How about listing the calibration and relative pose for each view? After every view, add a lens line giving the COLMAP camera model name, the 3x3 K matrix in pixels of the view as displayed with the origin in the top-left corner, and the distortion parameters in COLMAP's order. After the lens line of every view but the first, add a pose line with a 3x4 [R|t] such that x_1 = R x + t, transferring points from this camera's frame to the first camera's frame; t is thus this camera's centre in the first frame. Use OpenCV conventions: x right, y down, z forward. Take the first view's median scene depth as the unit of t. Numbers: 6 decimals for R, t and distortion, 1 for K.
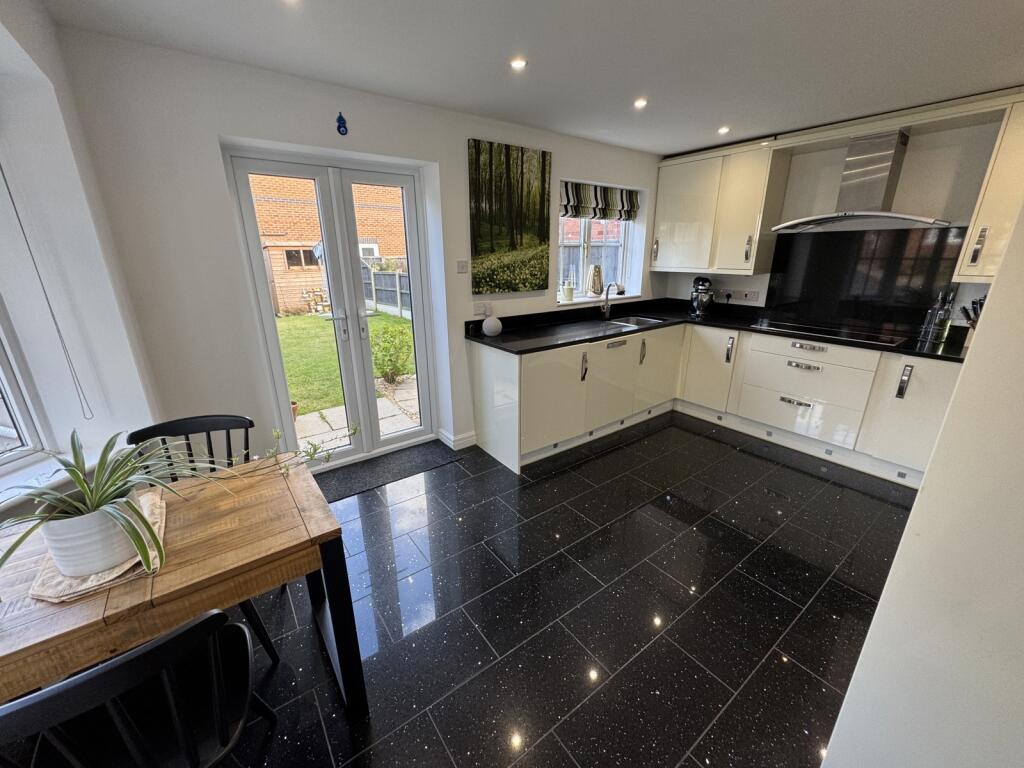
lens RADIAL K [[411.2, 0, 512.0], [0, 411.2, 384.0], [0, 0, 1]] dist [0.000438, -0.000044]
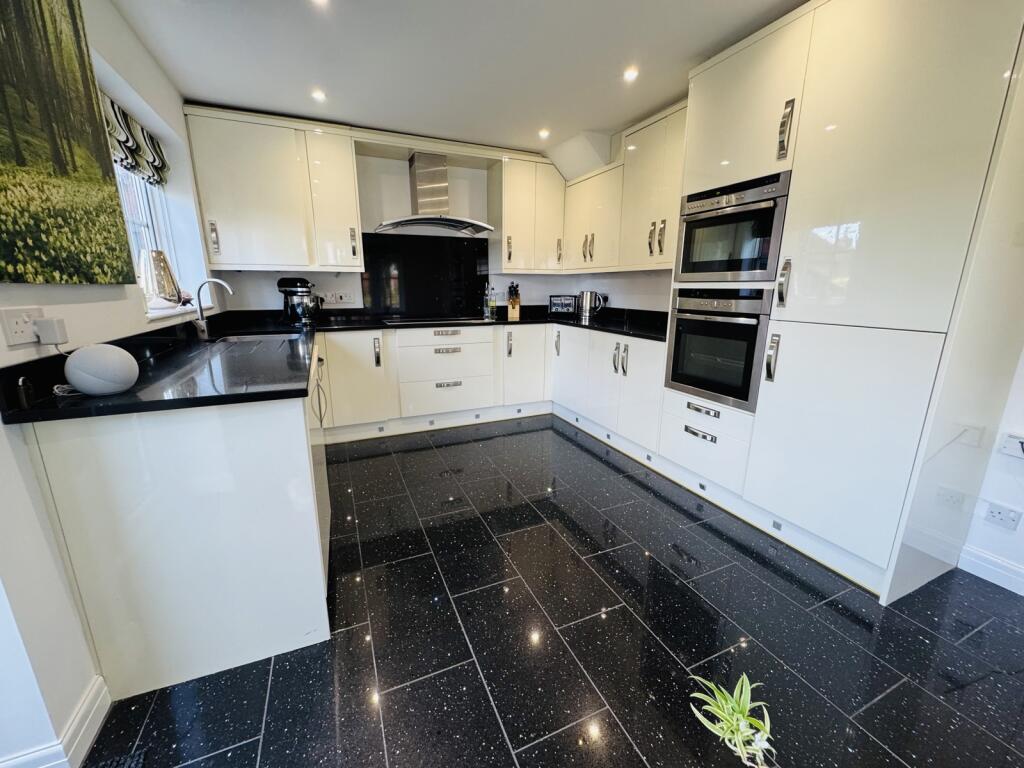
lens RADIAL K [[406.8, 0, 512.0], [0, 406.8, 384.0], [0, 0, 1]] dist [-0.009433, 0.000144]
pose [[0.218829, -0.222507, 0.950055, -0.280523], [0.297265, 0.942572, 0.152284, -0.066266], [-0.929380, 0.249094, 0.272405, 0.505793]]
